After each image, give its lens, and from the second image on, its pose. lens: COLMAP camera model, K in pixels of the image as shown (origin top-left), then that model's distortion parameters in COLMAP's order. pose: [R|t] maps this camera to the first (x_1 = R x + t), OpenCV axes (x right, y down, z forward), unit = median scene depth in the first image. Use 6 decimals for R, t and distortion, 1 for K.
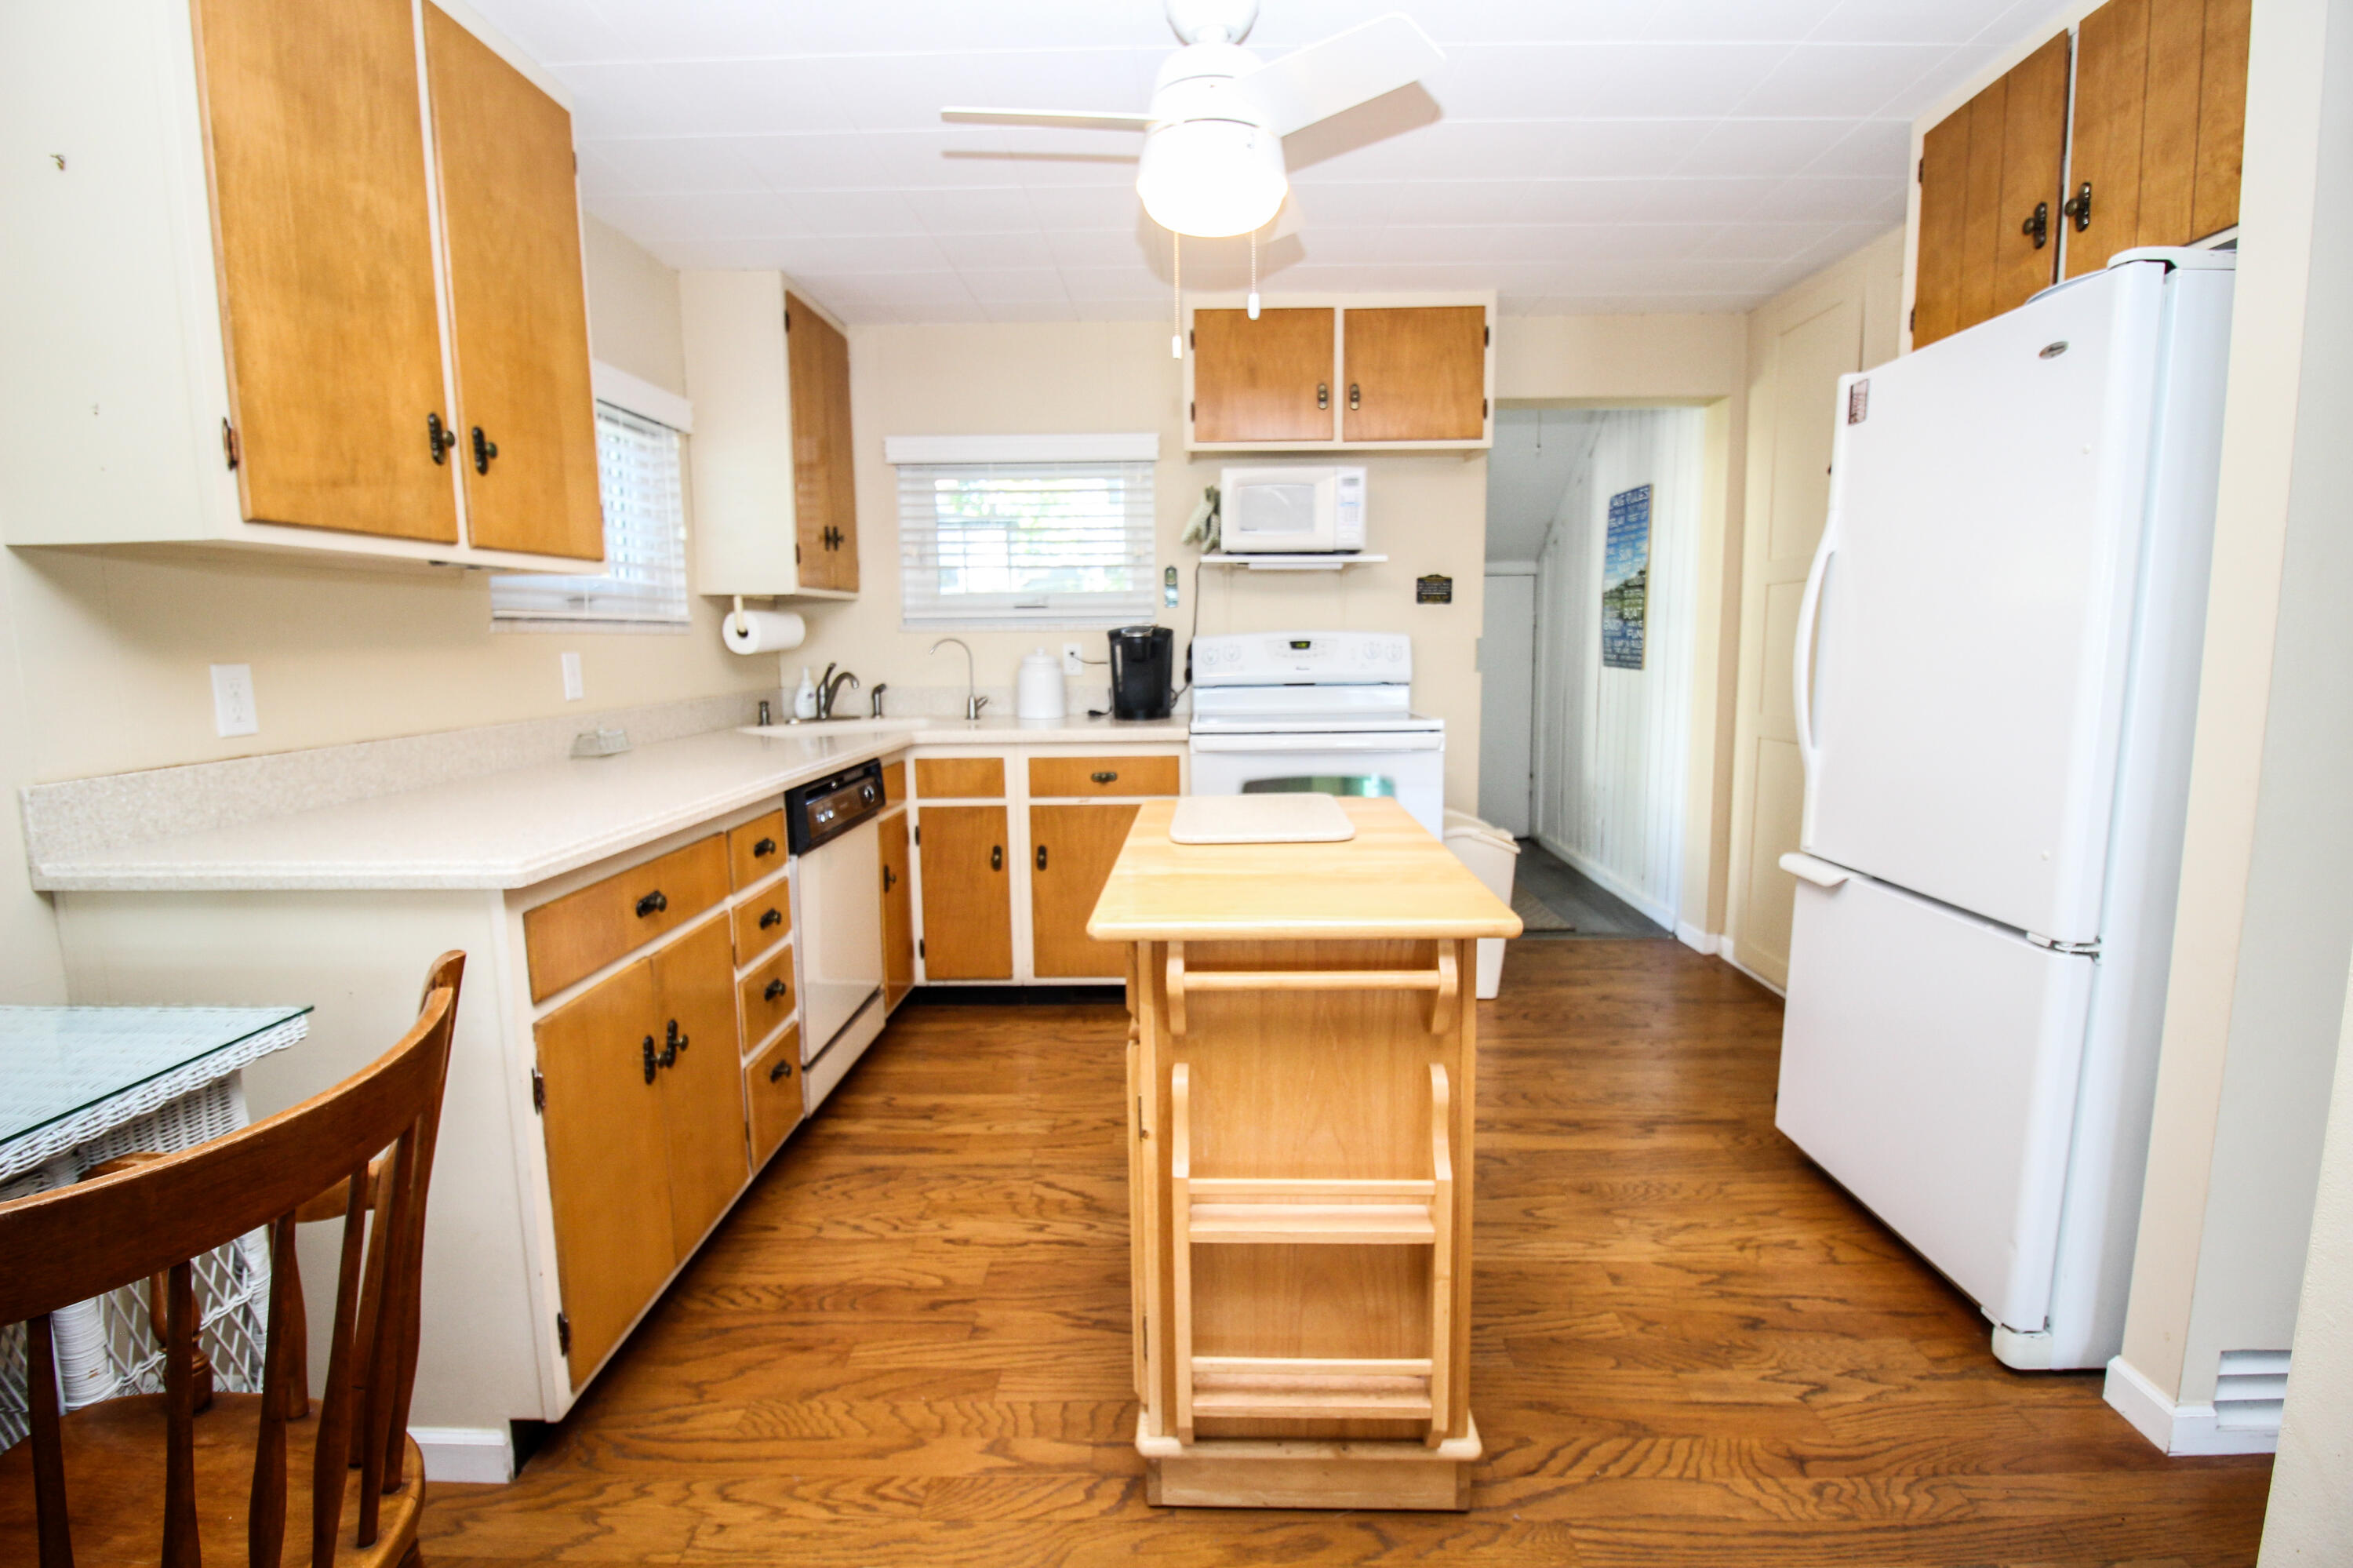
lens RADIAL K [[1098.1, 0, 1183.9], [0, 1098.1, 780.2], [0, 0, 1]] dist [-0.004657, -0.010966]
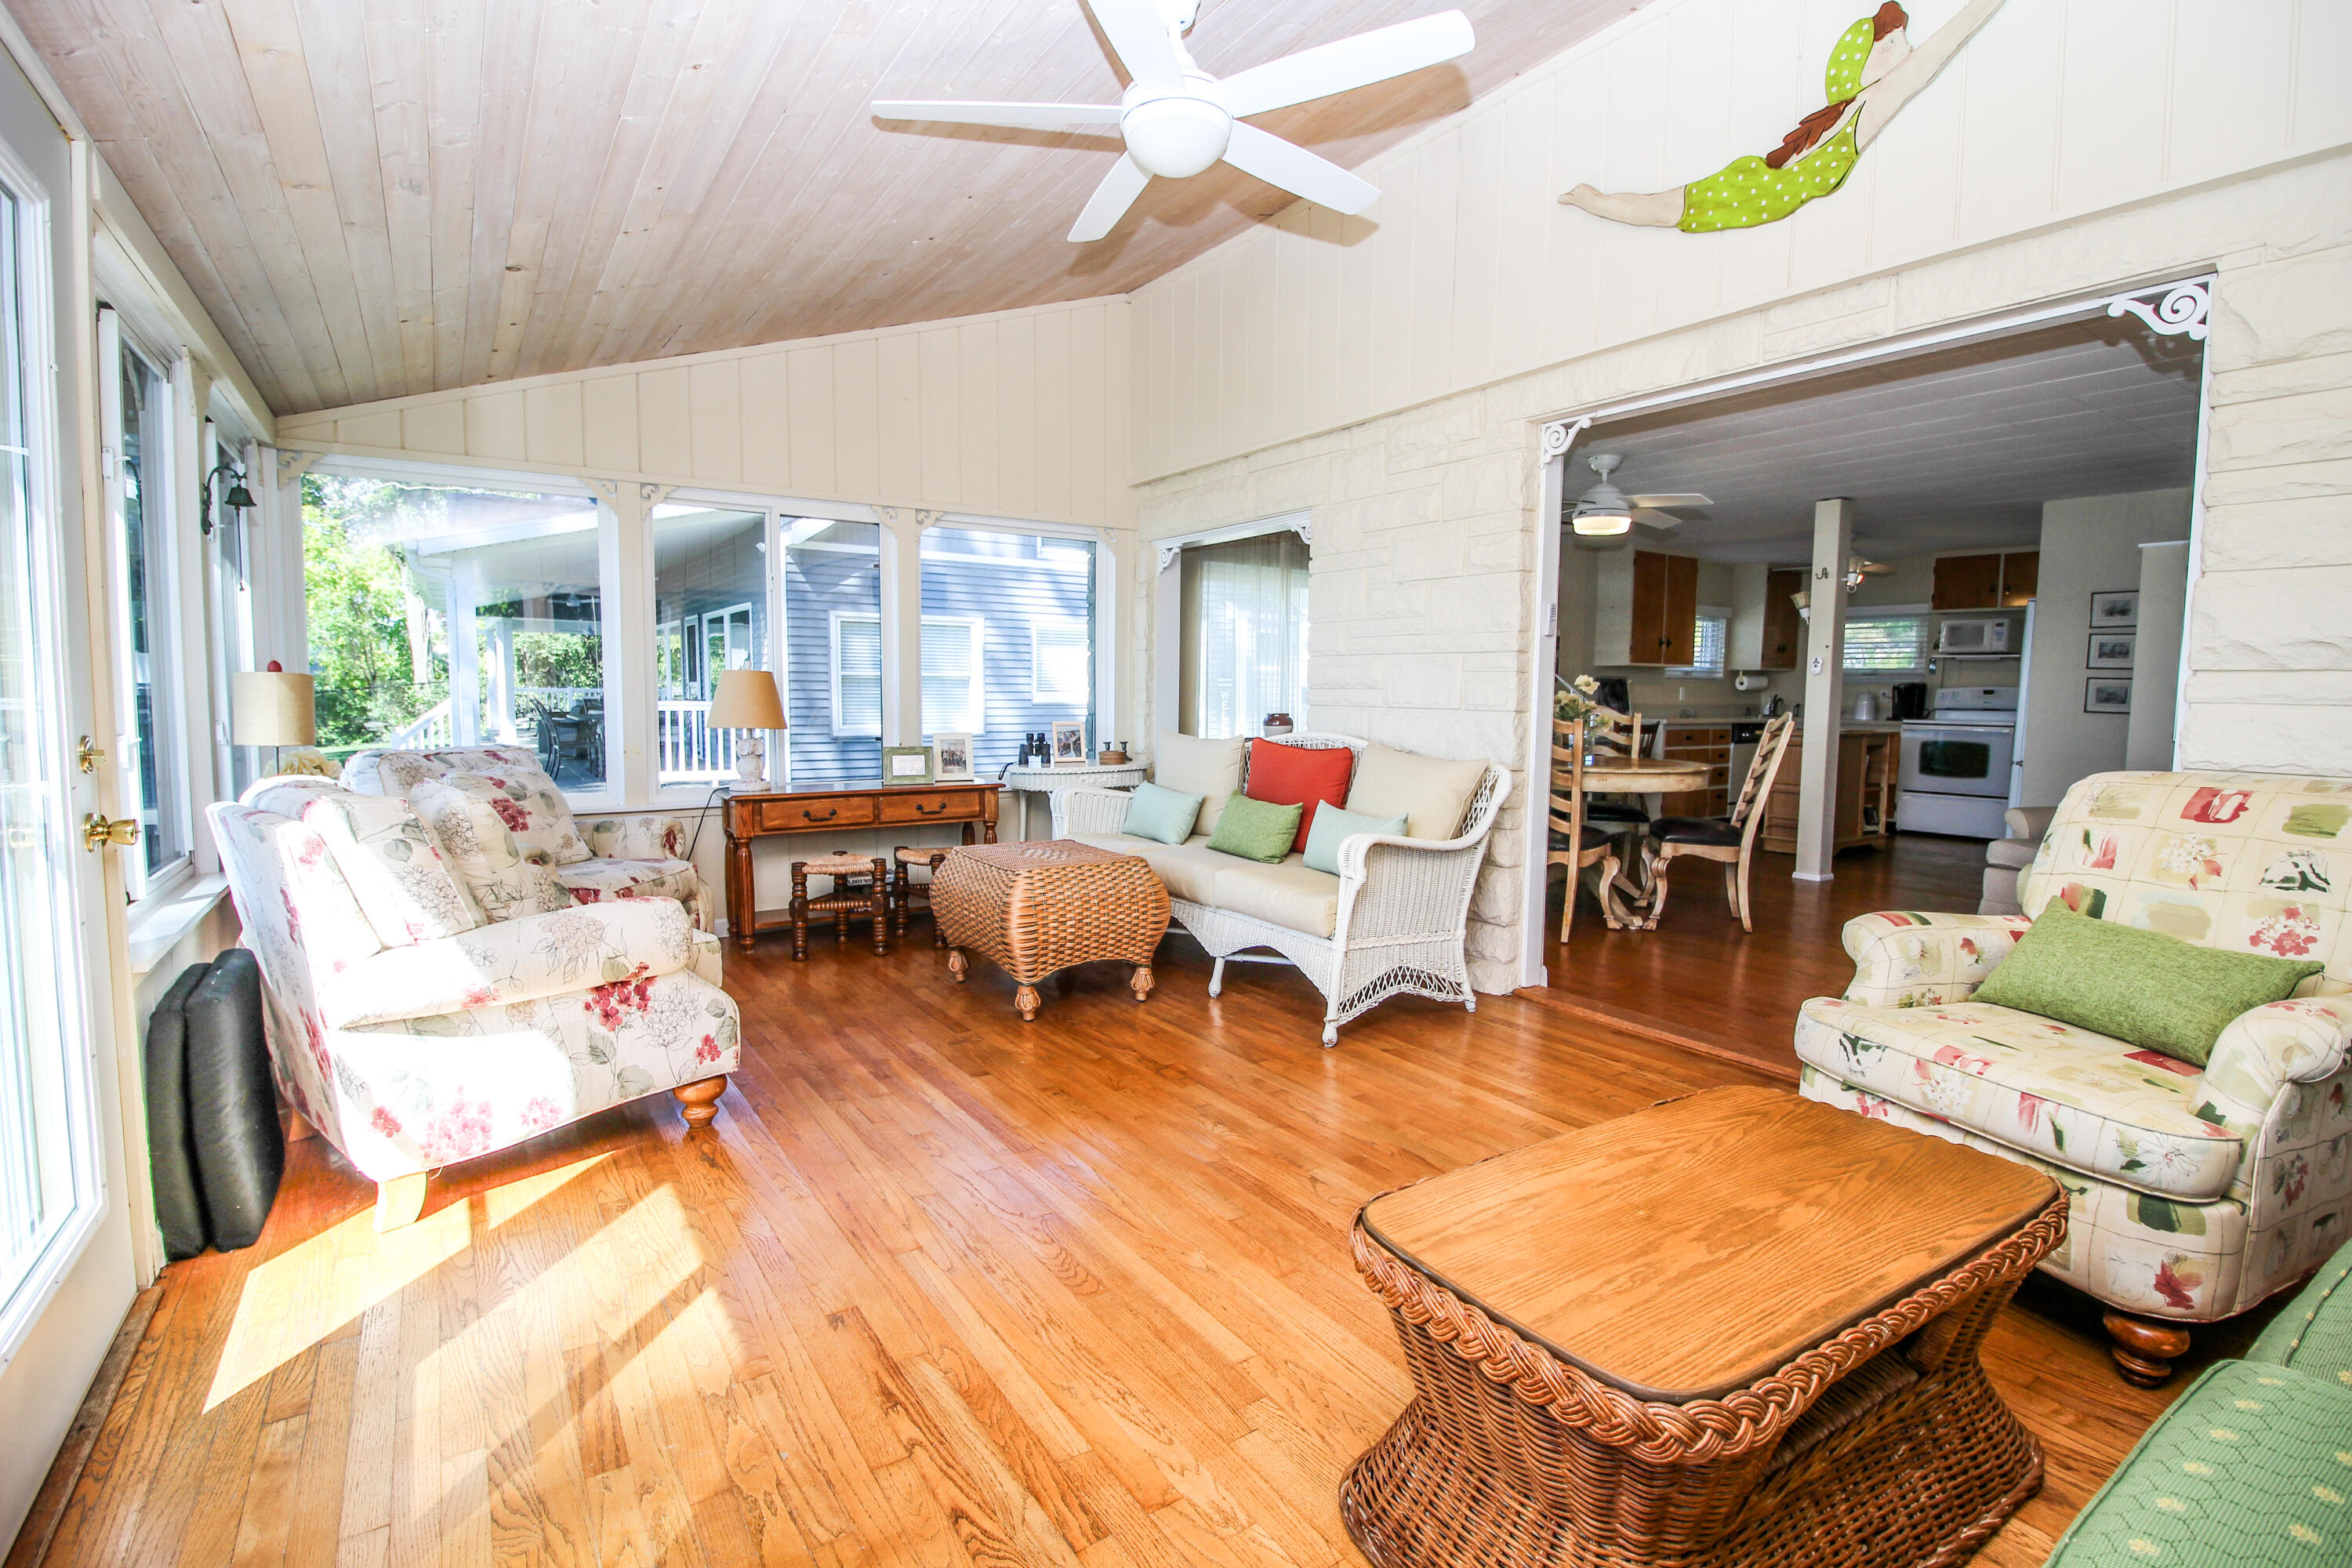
lens RADIAL K [[1097.6, 0, 1182.2], [0, 1097.6, 781.6], [0, 0, 1]] dist [-0.004657, -0.010966]
pose [[0.568715, 0.088629, -0.817746, 1.126899], [-0.124934, 0.991951, 0.020623, 0.246323], [0.812992, 0.090435, 0.575210, -1.821298]]
